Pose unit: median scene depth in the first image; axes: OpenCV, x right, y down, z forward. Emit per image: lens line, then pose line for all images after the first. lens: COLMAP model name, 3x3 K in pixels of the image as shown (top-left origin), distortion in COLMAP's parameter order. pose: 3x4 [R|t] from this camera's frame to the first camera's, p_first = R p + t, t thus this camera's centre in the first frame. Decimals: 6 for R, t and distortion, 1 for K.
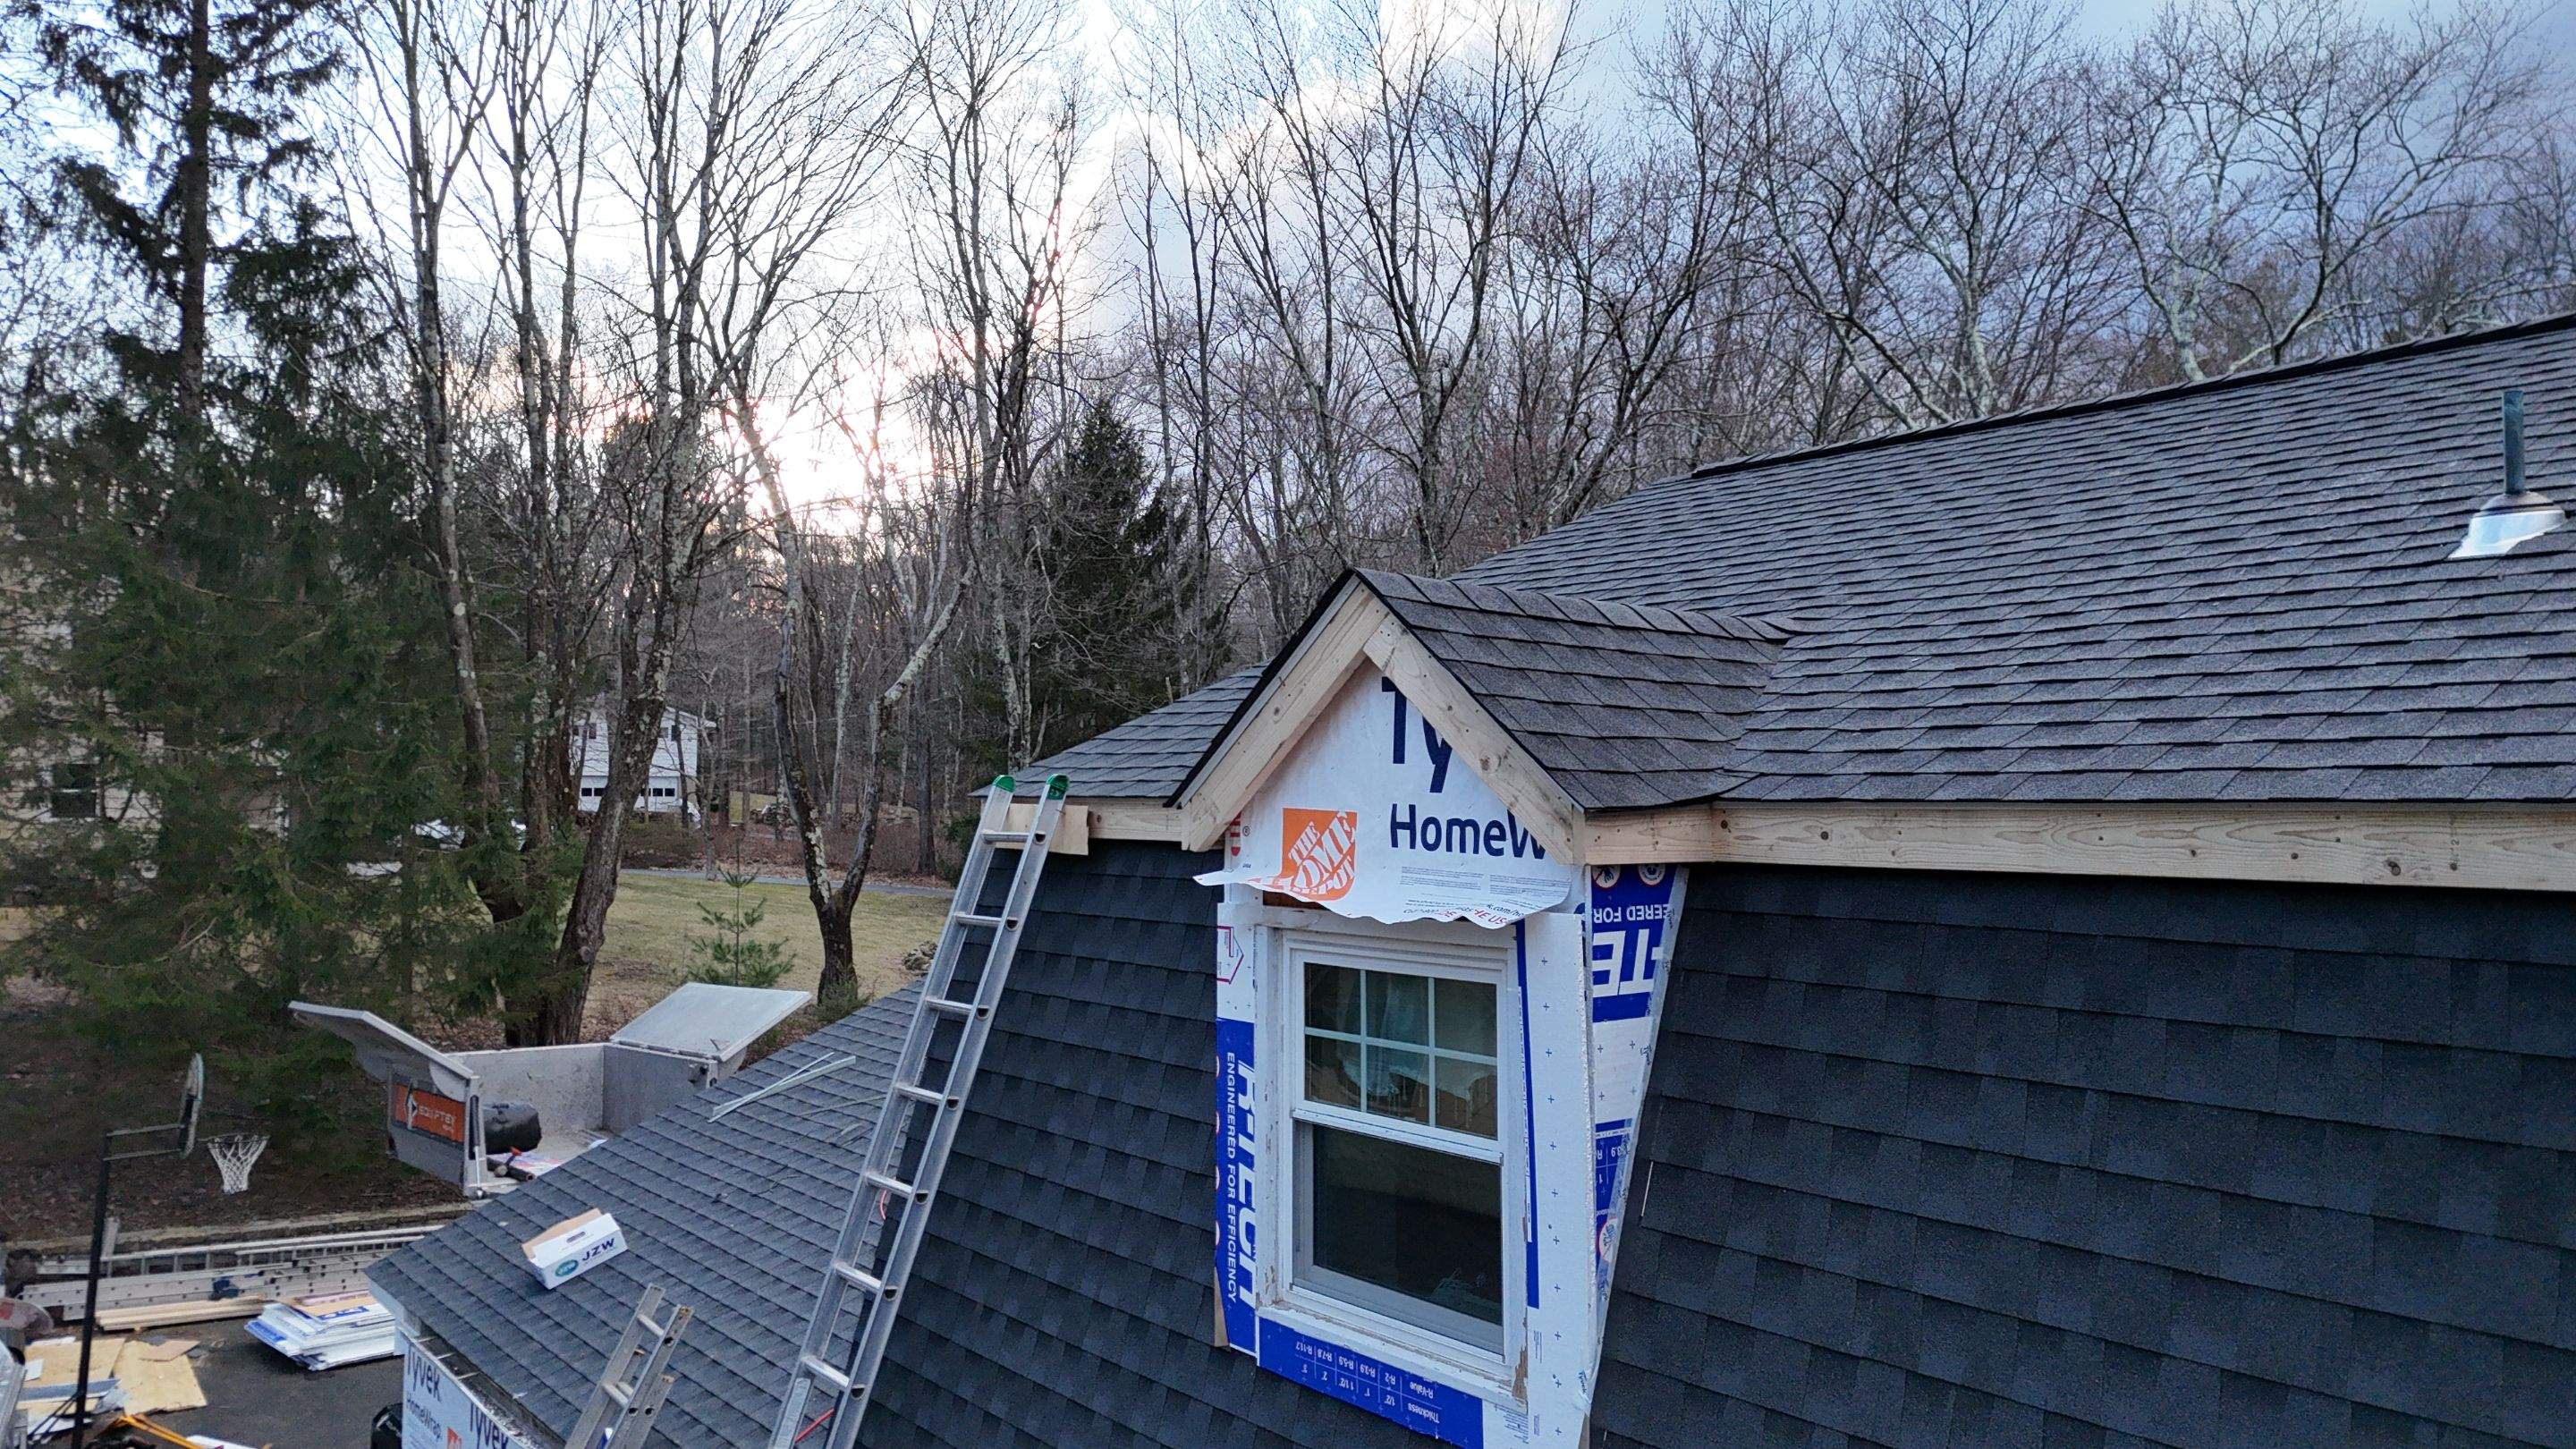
lens RADIAL K [[1900.0, 0, 1275.4], [0, 1900.0, 748.2], [0, 0, 1]] dist [0.061308, -0.042670]
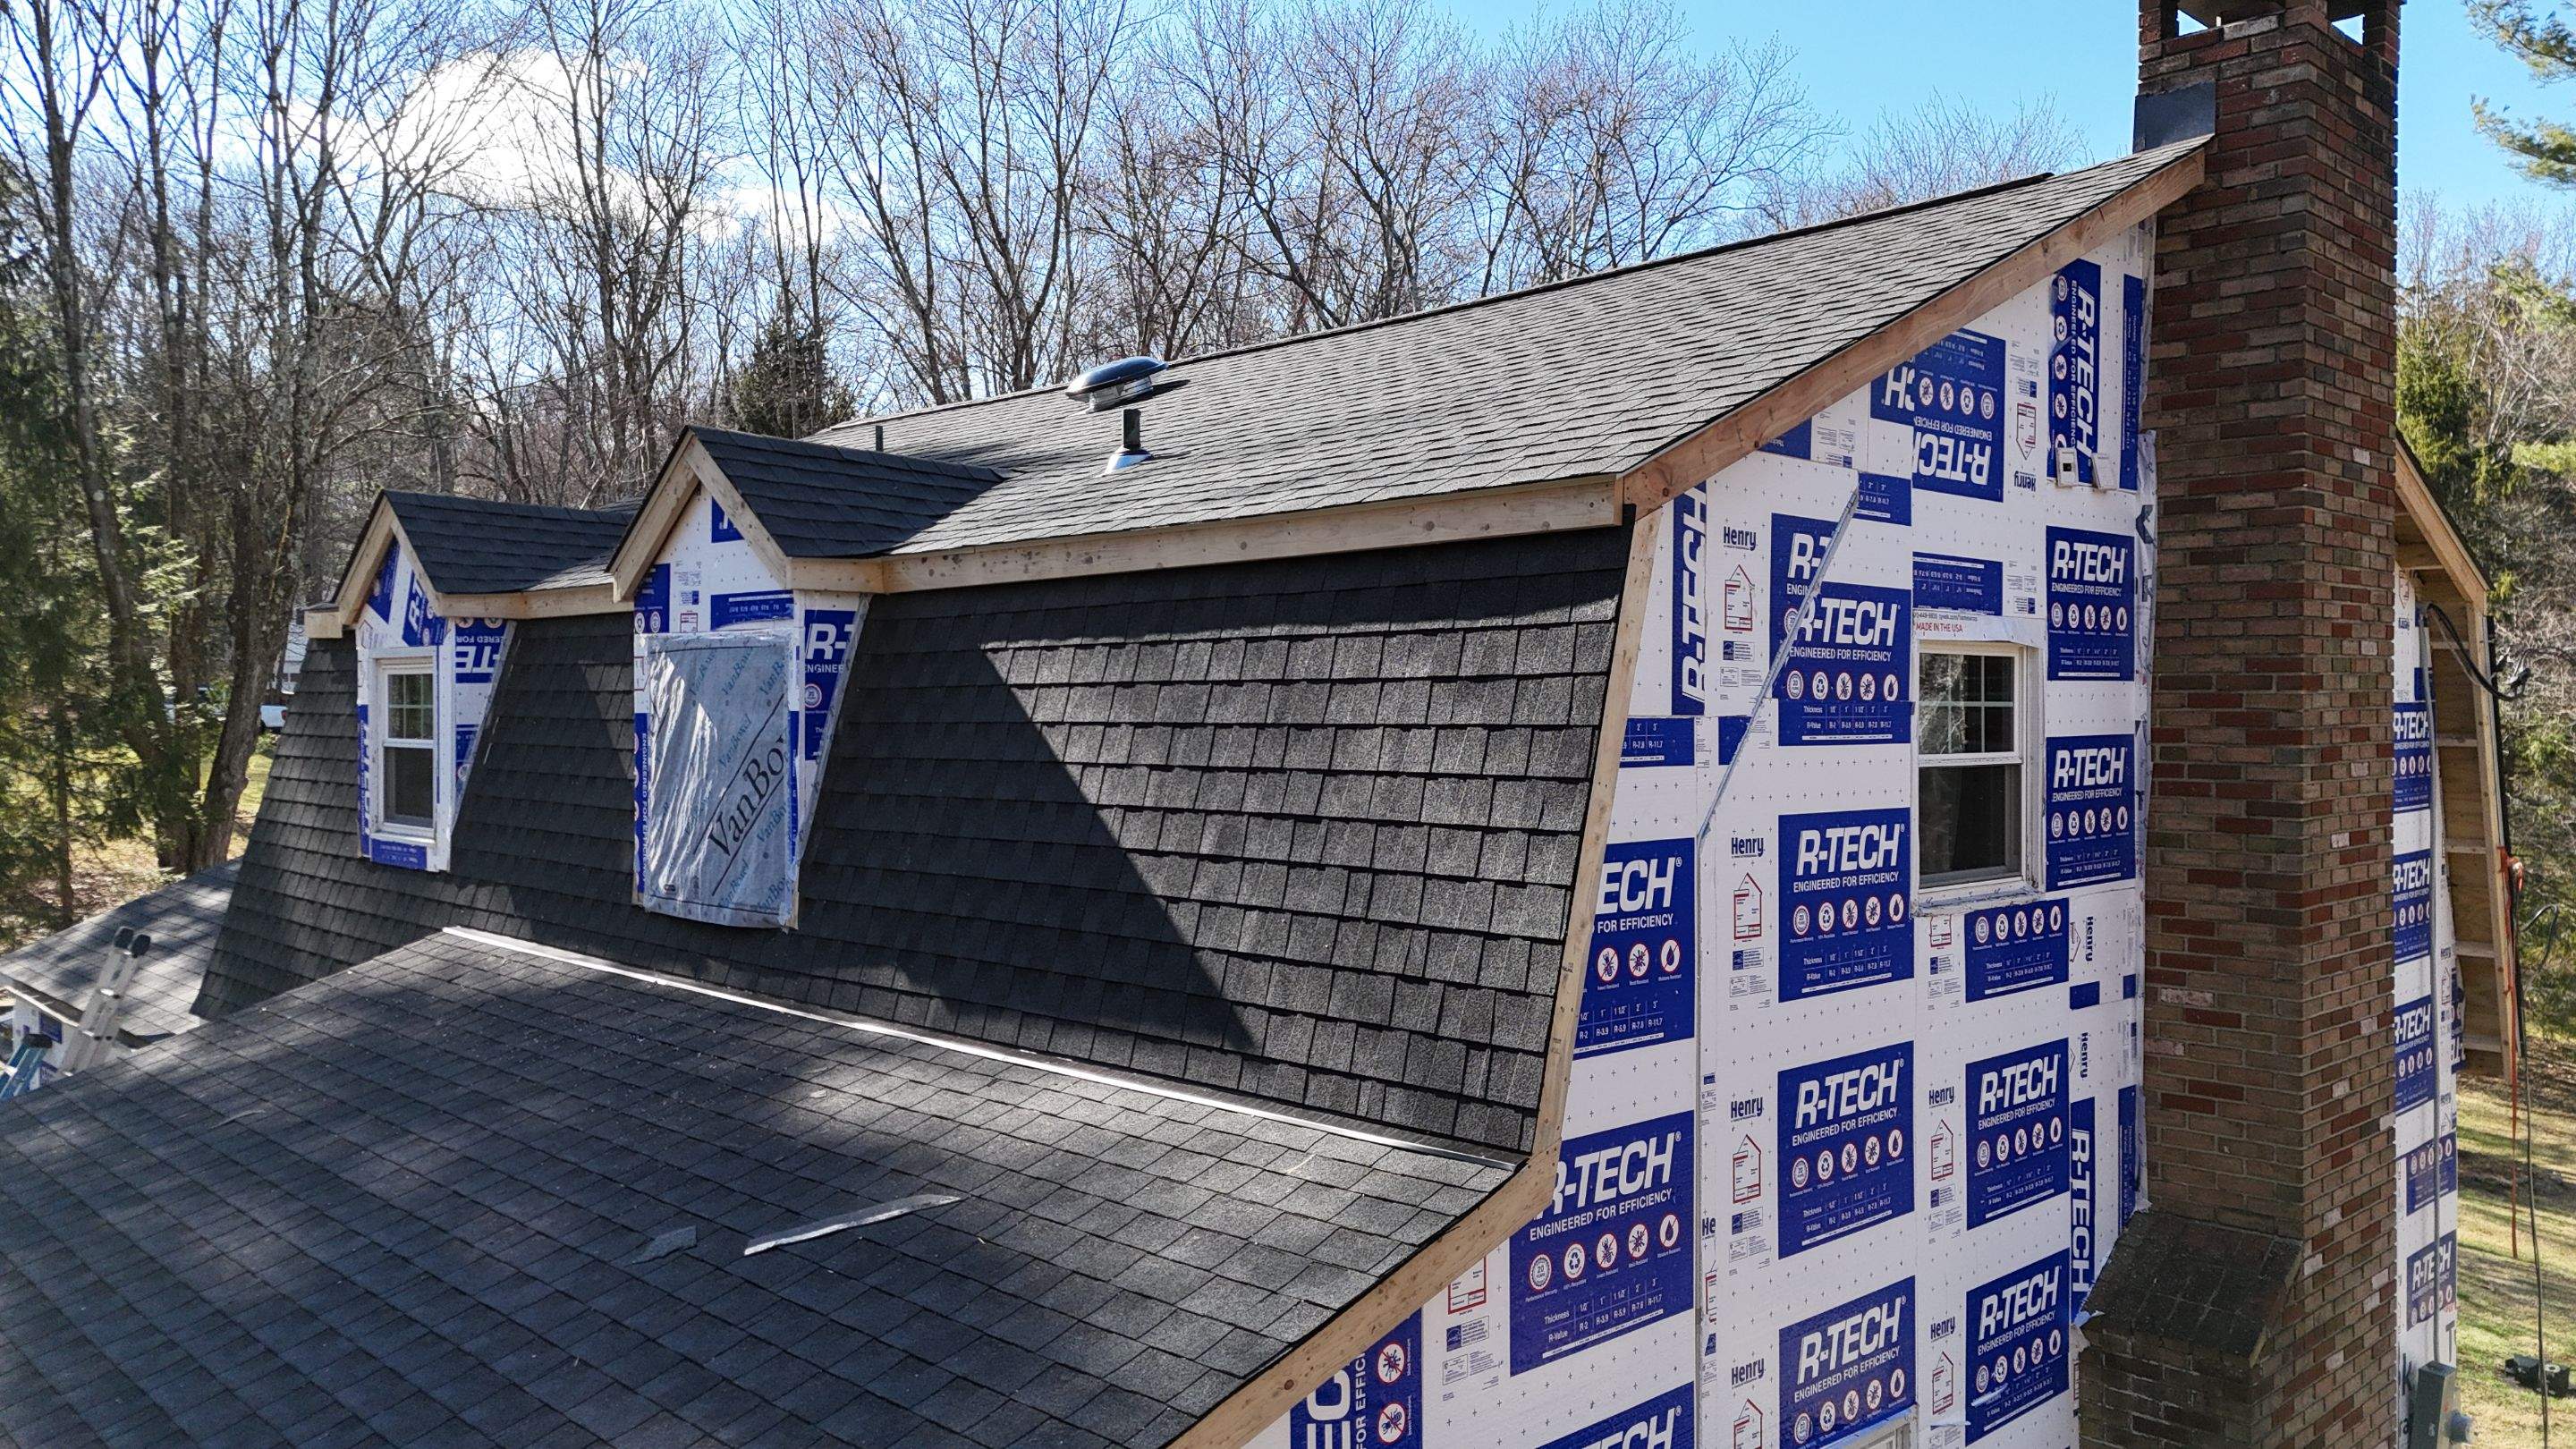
lens RADIAL K [[1900.0, 0, 1300.8], [0, 1900.0, 746.4], [0, 0, 1]] dist [0.061308, -0.042670]
pose [[0.993047, -0.007904, 0.117453, 0.778283], [0.001473, 0.998500, 0.054739, 0.077428], [-0.117709, -0.054186, 0.991569, -1.260763]]
